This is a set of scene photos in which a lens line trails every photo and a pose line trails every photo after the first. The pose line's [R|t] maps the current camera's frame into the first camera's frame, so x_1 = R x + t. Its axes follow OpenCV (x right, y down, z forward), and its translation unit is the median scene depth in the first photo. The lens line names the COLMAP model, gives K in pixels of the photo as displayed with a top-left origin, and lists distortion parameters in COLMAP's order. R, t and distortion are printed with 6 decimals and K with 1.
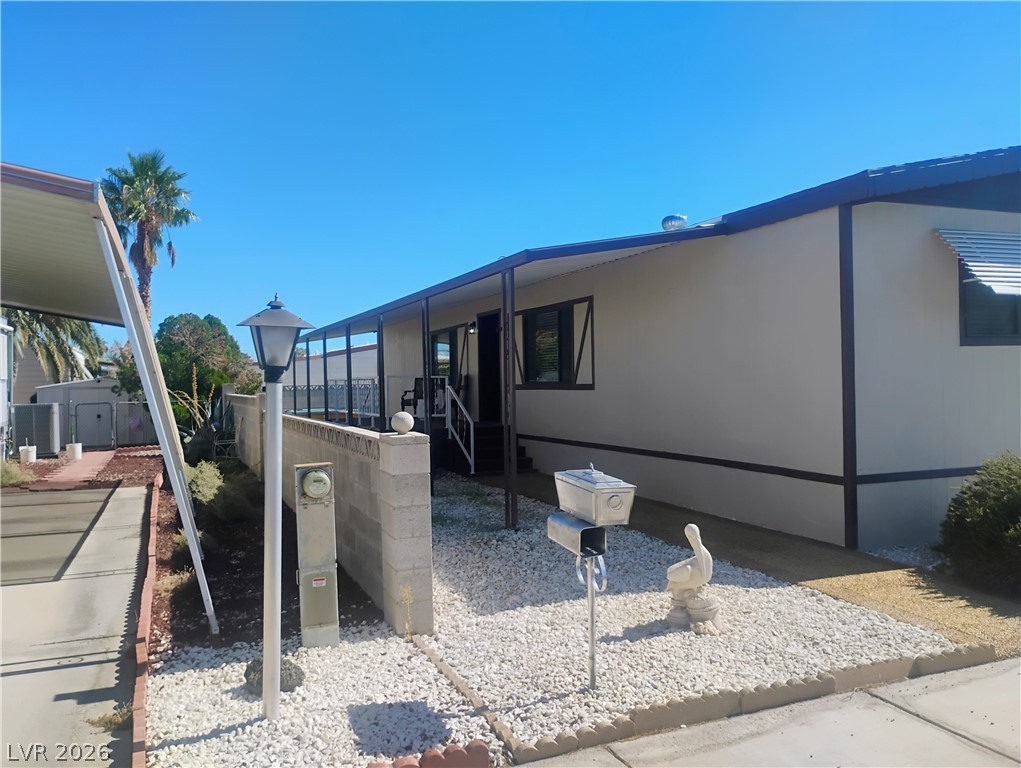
lens RADIAL K [[836.0, 0, 510.5], [0, 836.0, 384.0], [0, 0, 1]] dist [0.000547, -0.000323]
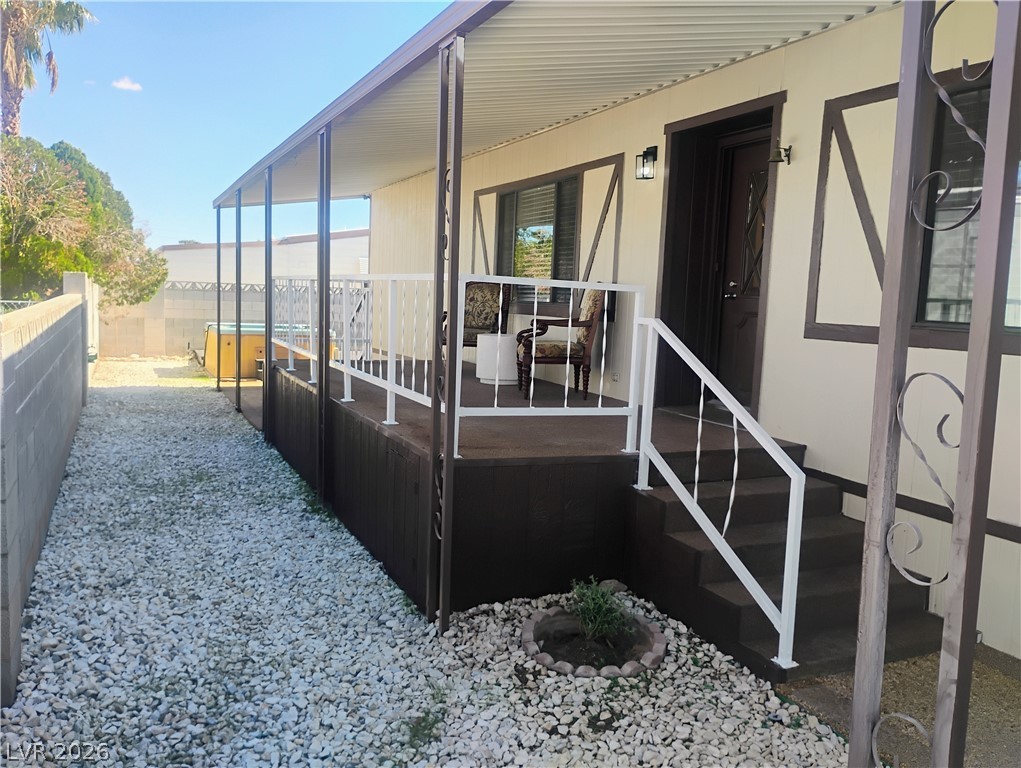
lens RADIAL K [[887.5, 0, 510.5], [0, 887.5, 384.0], [0, 0, 1]] dist [0.061961, 0.001526]
pose [[0.998168, 0.054645, 0.025976, -0.080512], [-0.056942, 0.993557, 0.097987, -0.001606], [-0.020454, -0.099286, 0.994849, 0.411736]]
